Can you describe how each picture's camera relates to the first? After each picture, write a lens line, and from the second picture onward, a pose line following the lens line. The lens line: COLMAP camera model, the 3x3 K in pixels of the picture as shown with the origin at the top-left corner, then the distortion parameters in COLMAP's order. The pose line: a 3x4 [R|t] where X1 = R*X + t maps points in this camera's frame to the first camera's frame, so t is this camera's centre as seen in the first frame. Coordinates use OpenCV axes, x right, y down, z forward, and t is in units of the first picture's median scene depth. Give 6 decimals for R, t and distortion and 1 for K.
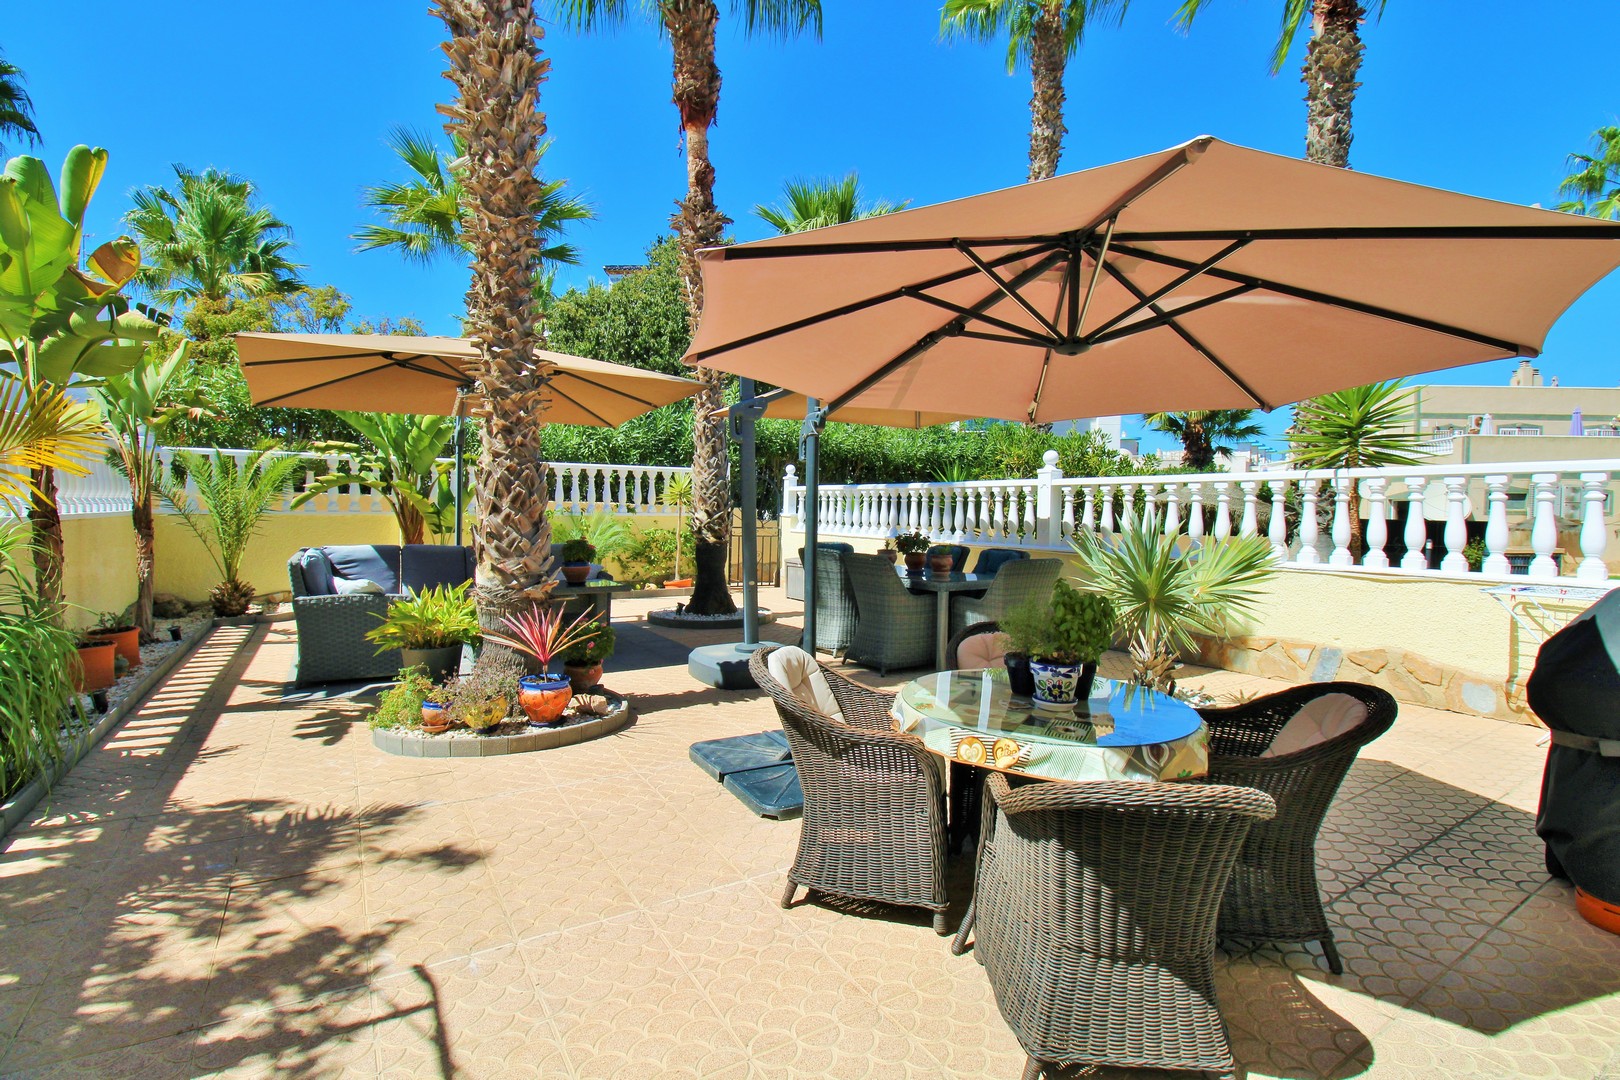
lens RADIAL K [[758.7, 0, 802.2], [0, 758.7, 535.3], [0, 0, 1]] dist [-0.013630, -0.005323]
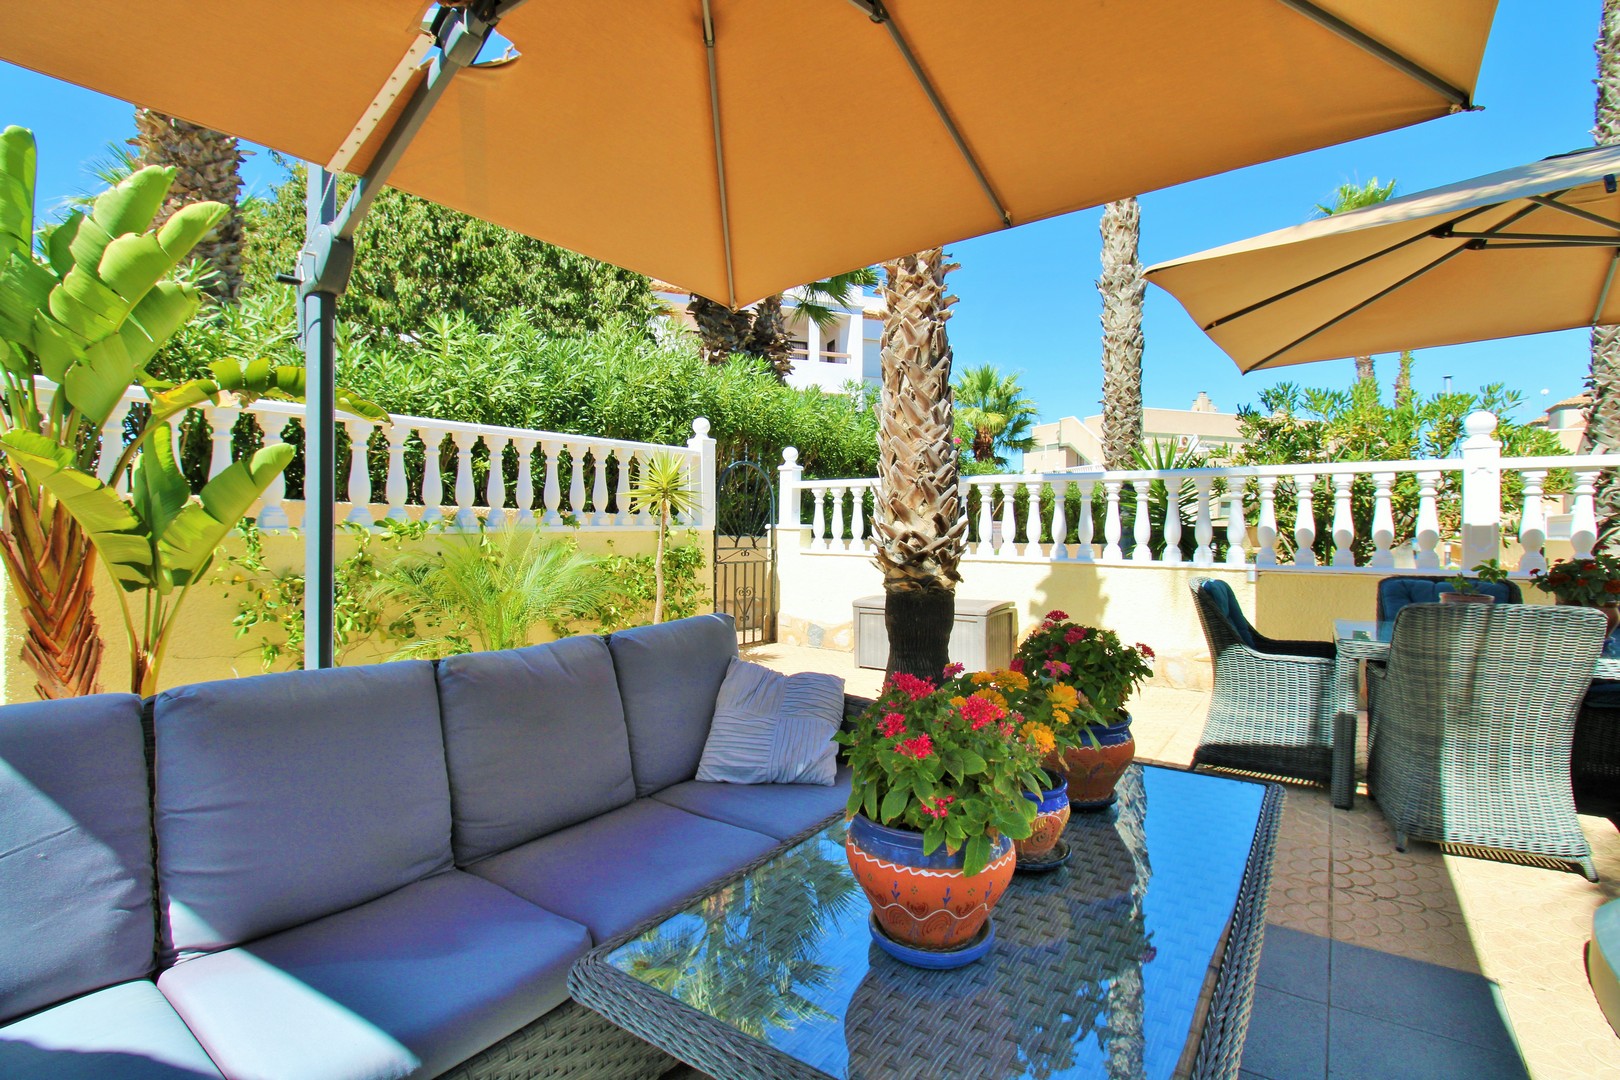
lens RADIAL K [[758.7, 0, 824.9], [0, 758.7, 531.5], [0, 0, 1]] dist [-0.013630, -0.005323]
pose [[0.918910, -0.019592, 0.393981, -0.256330], [0.023489, 0.999711, -0.005072, -0.016256], [-0.393768, 0.013915, 0.919105, 0.430671]]
